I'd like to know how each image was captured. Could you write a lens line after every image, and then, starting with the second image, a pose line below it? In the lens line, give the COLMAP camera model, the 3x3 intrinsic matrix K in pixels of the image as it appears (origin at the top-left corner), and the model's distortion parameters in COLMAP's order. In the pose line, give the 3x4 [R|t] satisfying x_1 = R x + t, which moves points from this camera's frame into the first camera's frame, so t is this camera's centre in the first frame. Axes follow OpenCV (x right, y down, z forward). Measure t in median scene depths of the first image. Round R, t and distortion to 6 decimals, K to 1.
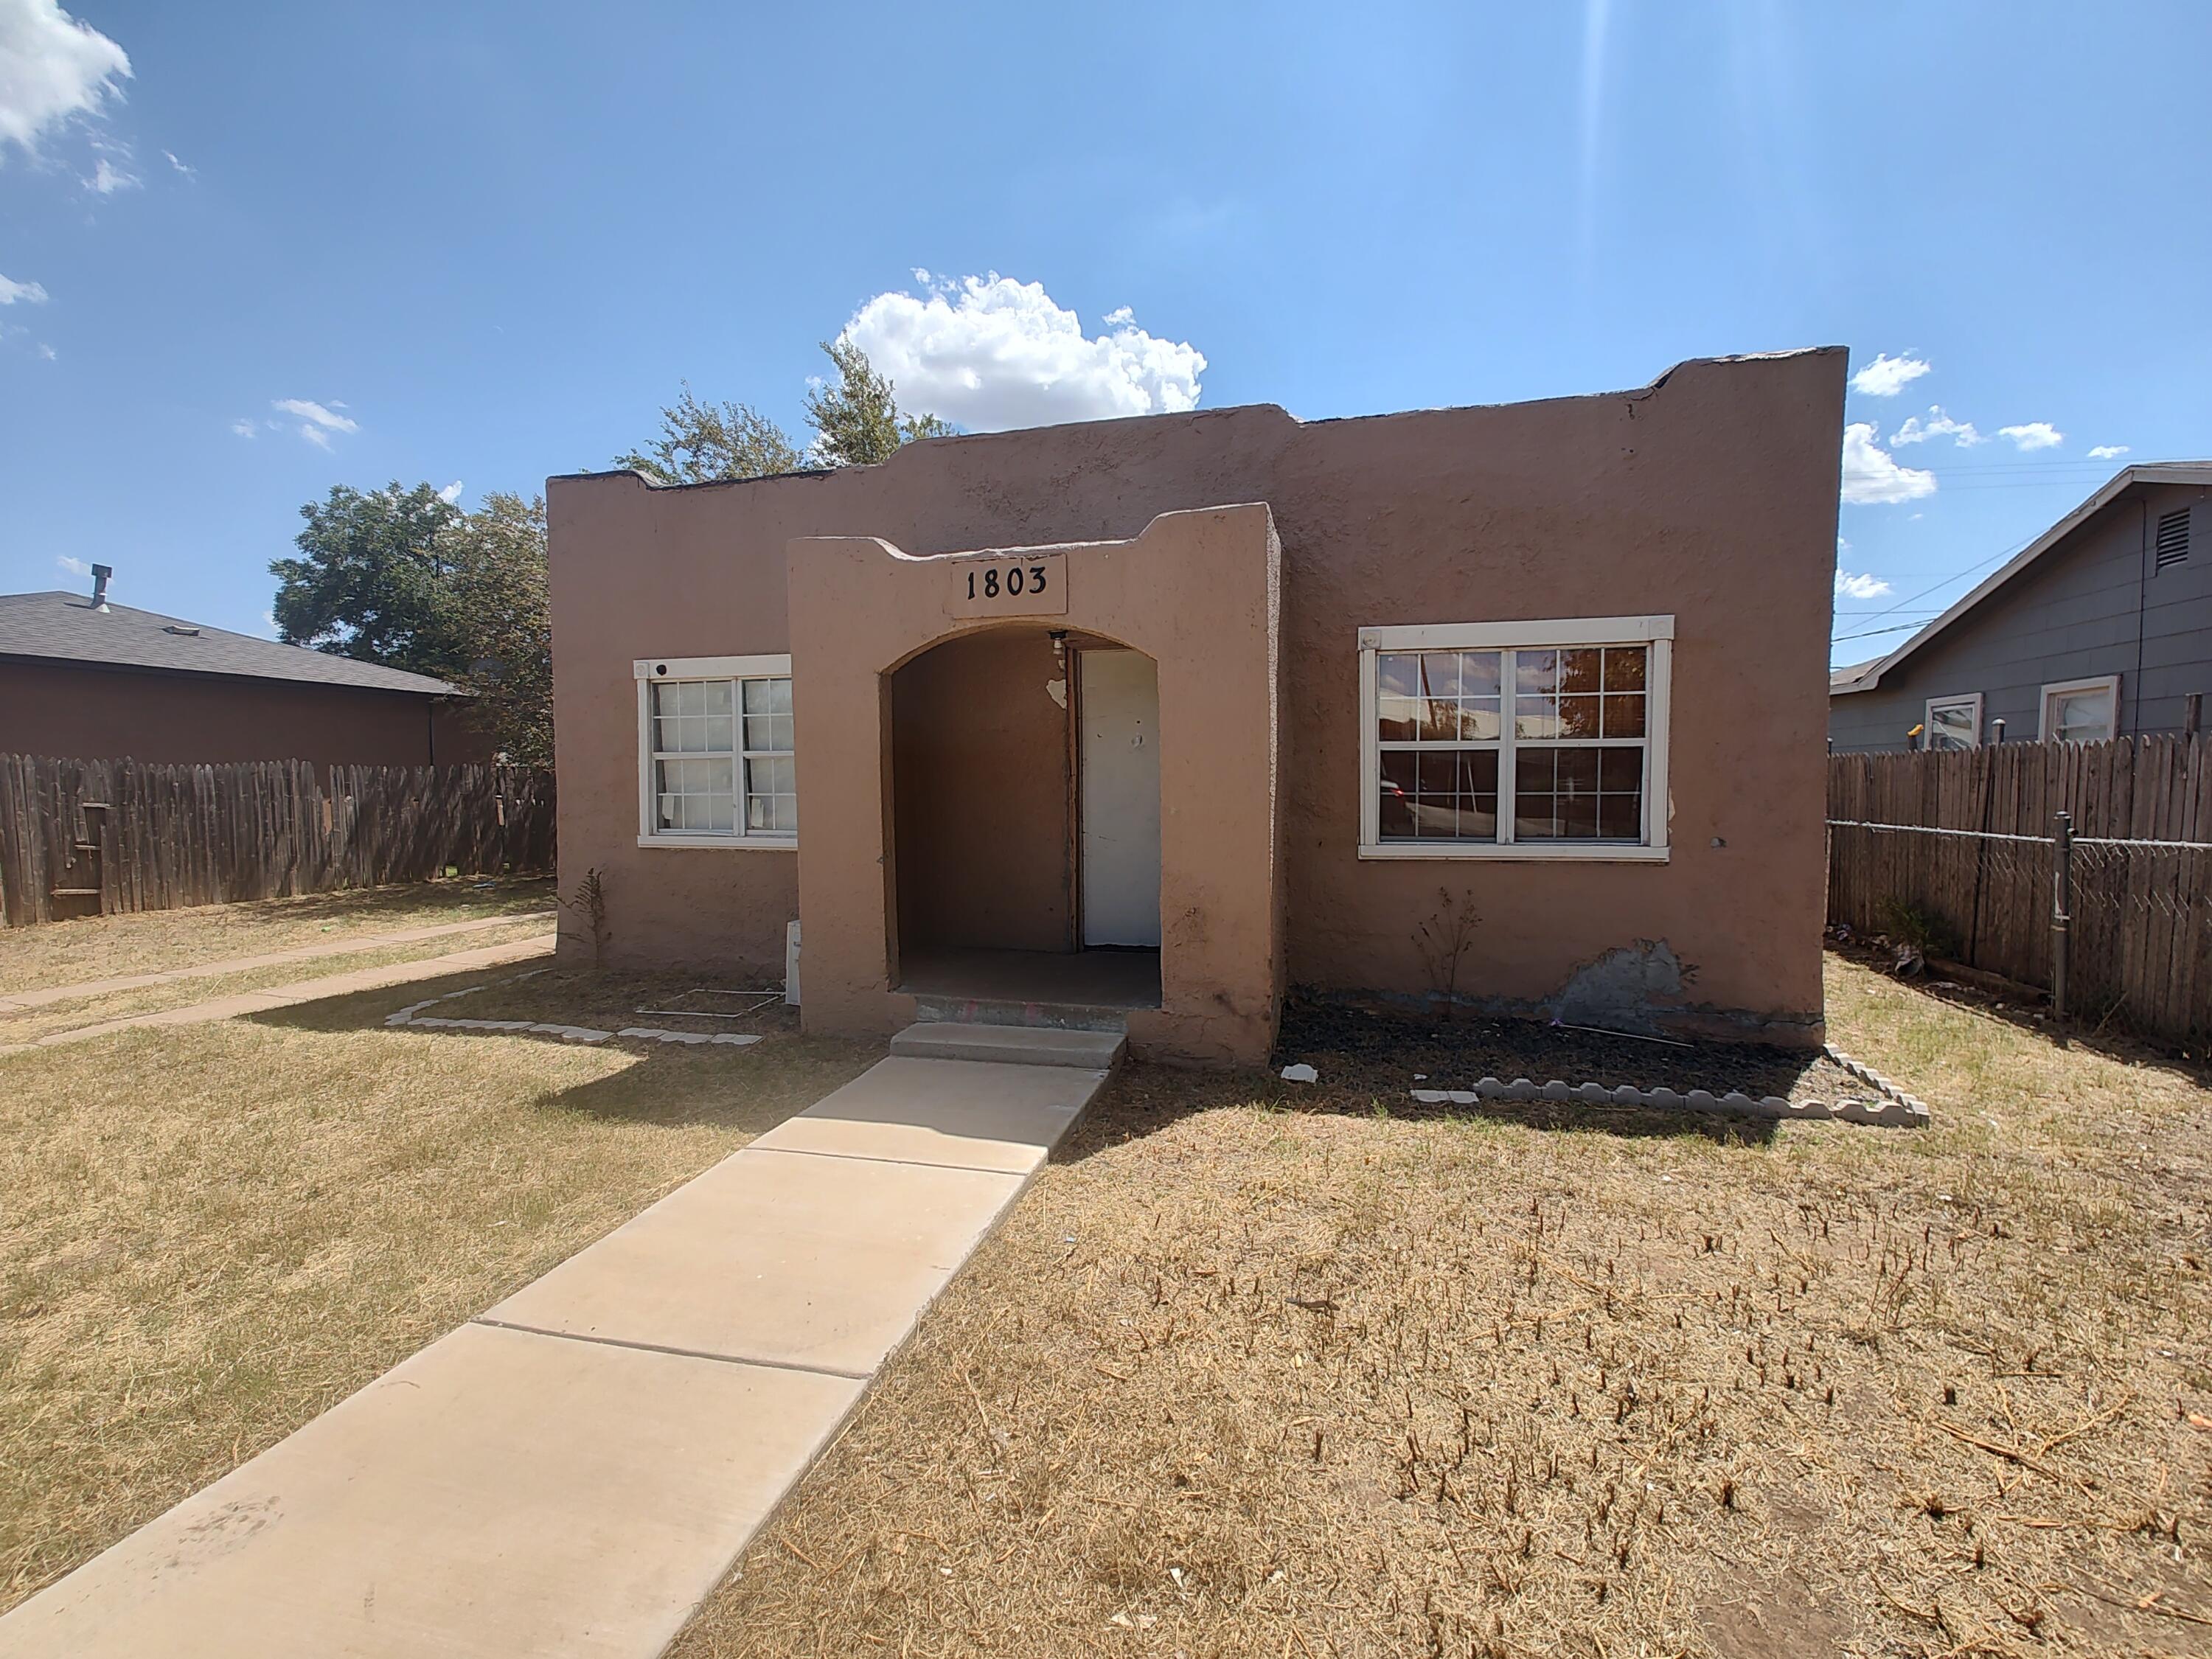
lens RADIAL K [[934.0, 0, 1098.0], [0, 934.0, 830.6], [0, 0, 1]] dist [-0.027939, 0.012064]
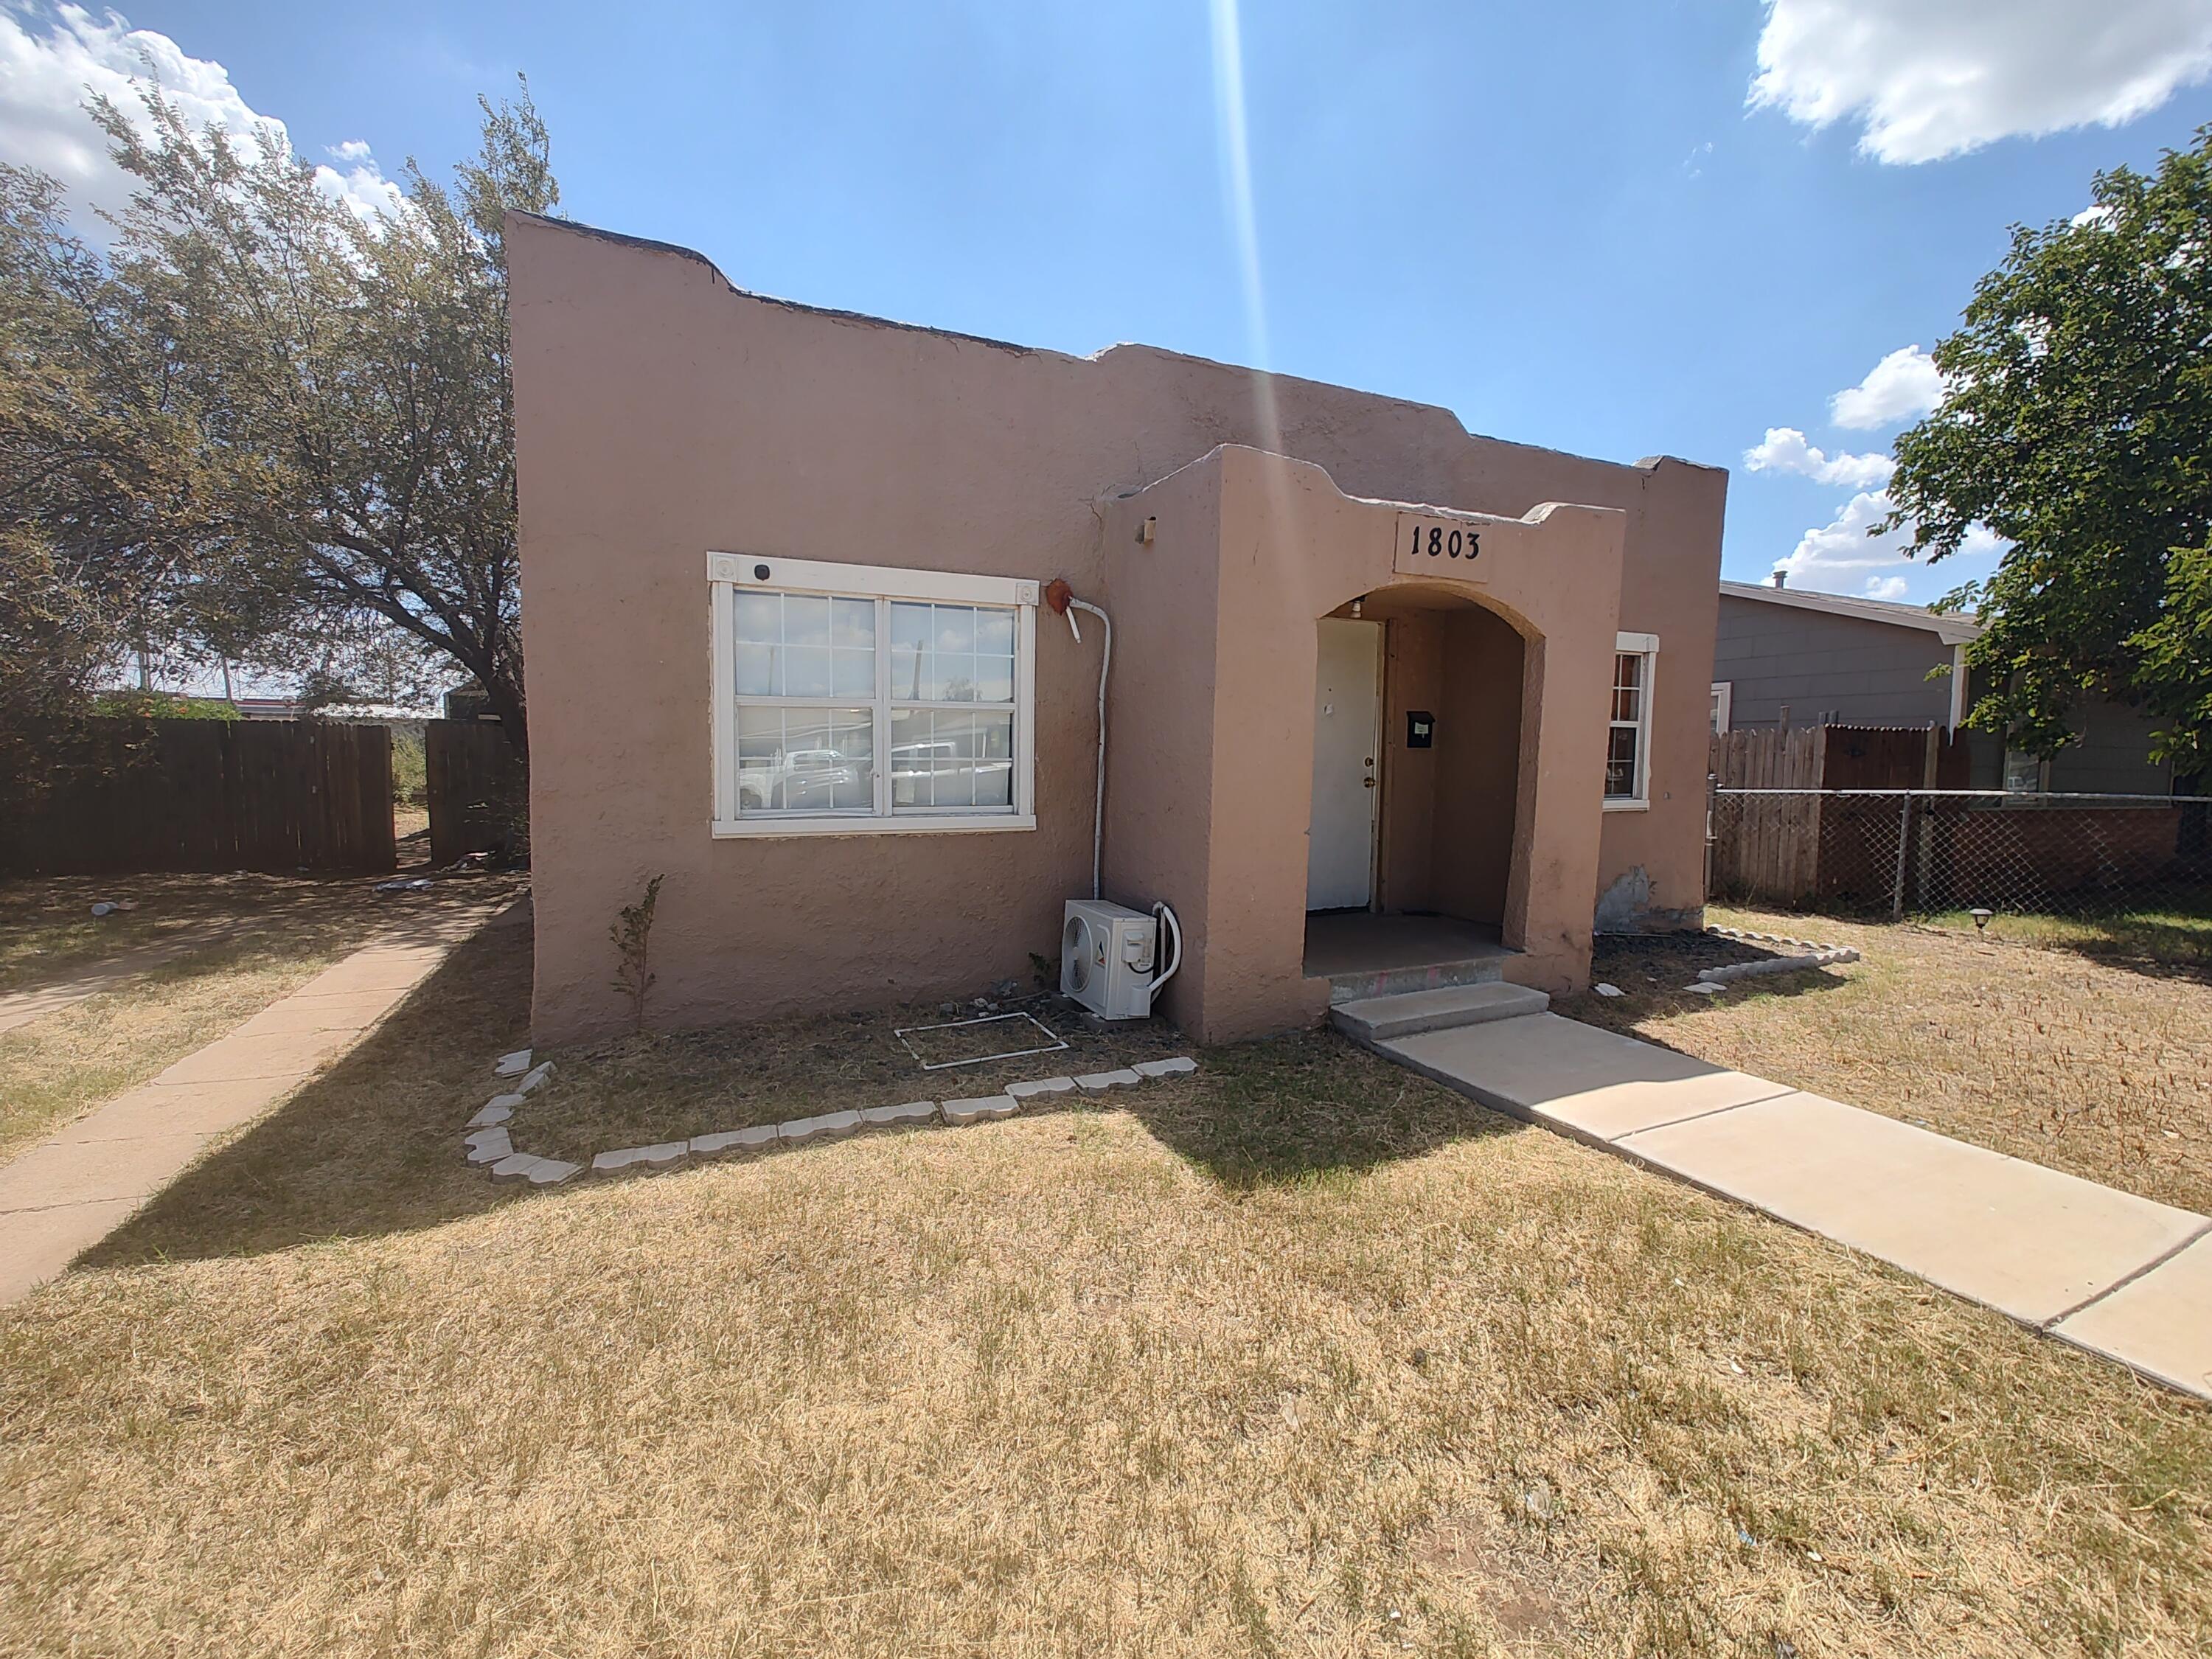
lens RADIAL K [[934.0, 0, 1098.0], [0, 934.0, 830.6], [0, 0, 1]] dist [-0.027939, 0.012064]
pose [[0.779553, -0.041369, 0.624968, -0.955971], [0.025850, 0.999091, 0.033889, -0.004621], [-0.625802, -0.010263, 0.779914, 0.434606]]
